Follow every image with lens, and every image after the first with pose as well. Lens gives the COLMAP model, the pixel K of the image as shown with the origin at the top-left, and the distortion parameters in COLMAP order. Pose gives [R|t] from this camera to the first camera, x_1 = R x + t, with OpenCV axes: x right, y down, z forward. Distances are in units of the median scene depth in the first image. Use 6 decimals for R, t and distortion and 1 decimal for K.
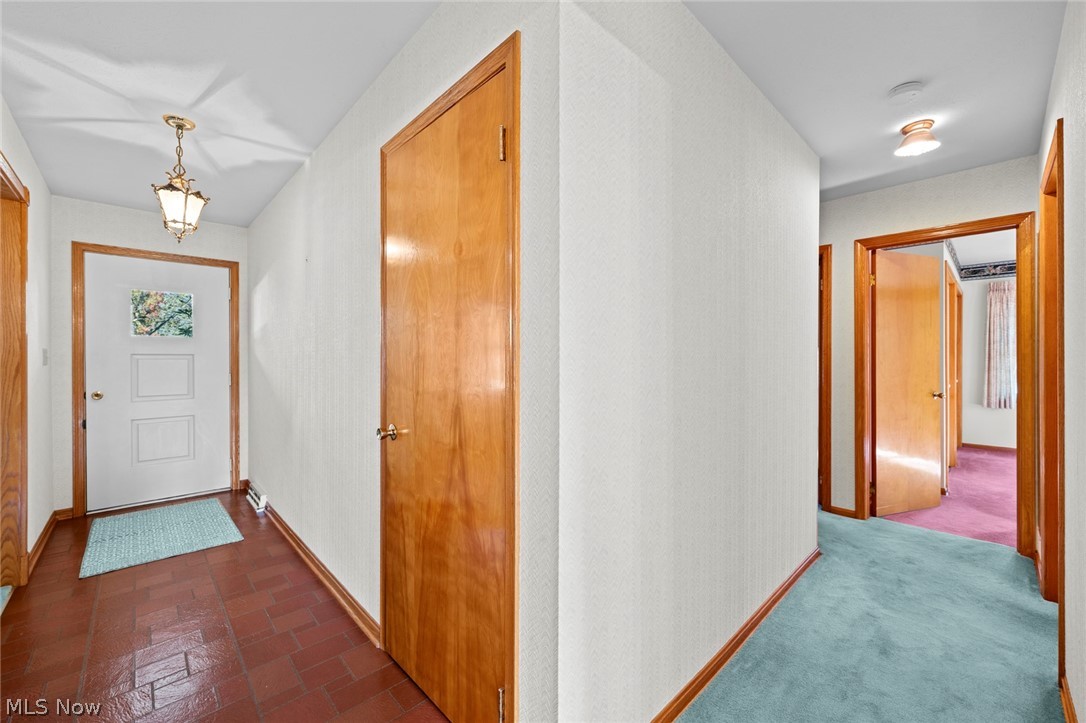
lens RADIAL K [[420.6, 0, 533.4], [0, 420.6, 359.1], [0, 0, 1]] dist [-0.002225, -0.000263]
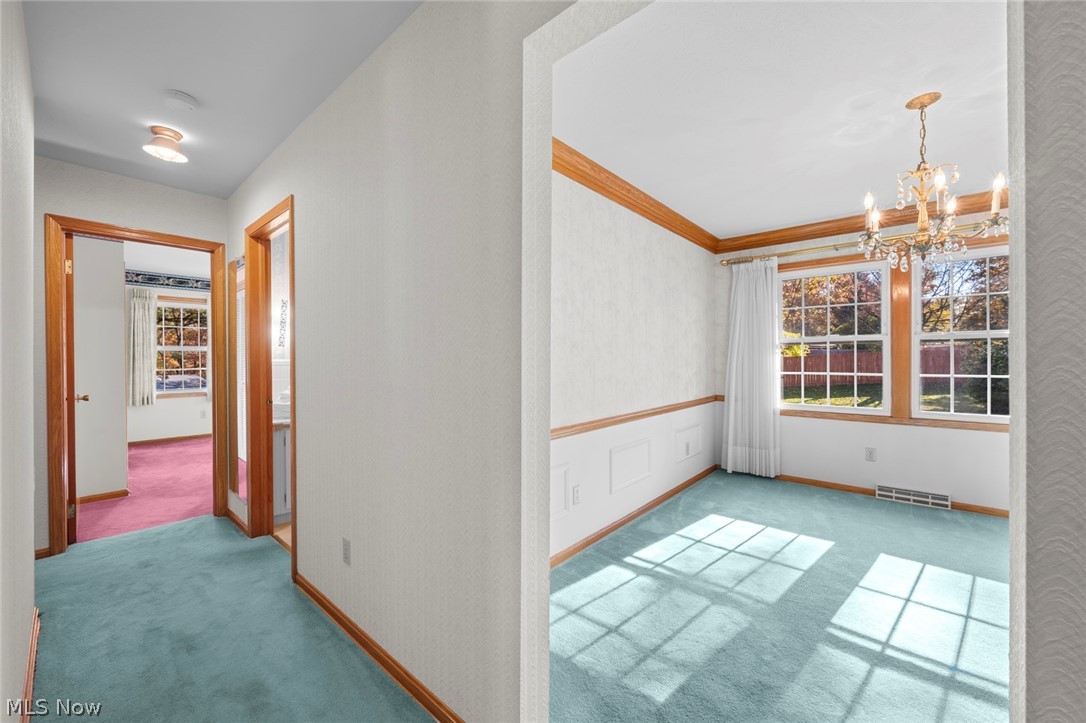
lens RADIAL K [[420.6, 0, 540.0], [0, 420.6, 361.9], [0, 0, 1]] dist [-0.002225, -0.000263]
pose [[-0.099537, -0.006100, 0.995015, -0.161388], [0.003463, 0.999973, 0.006477, 0.001196], [-0.995028, 0.004091, -0.099513, 0.161781]]
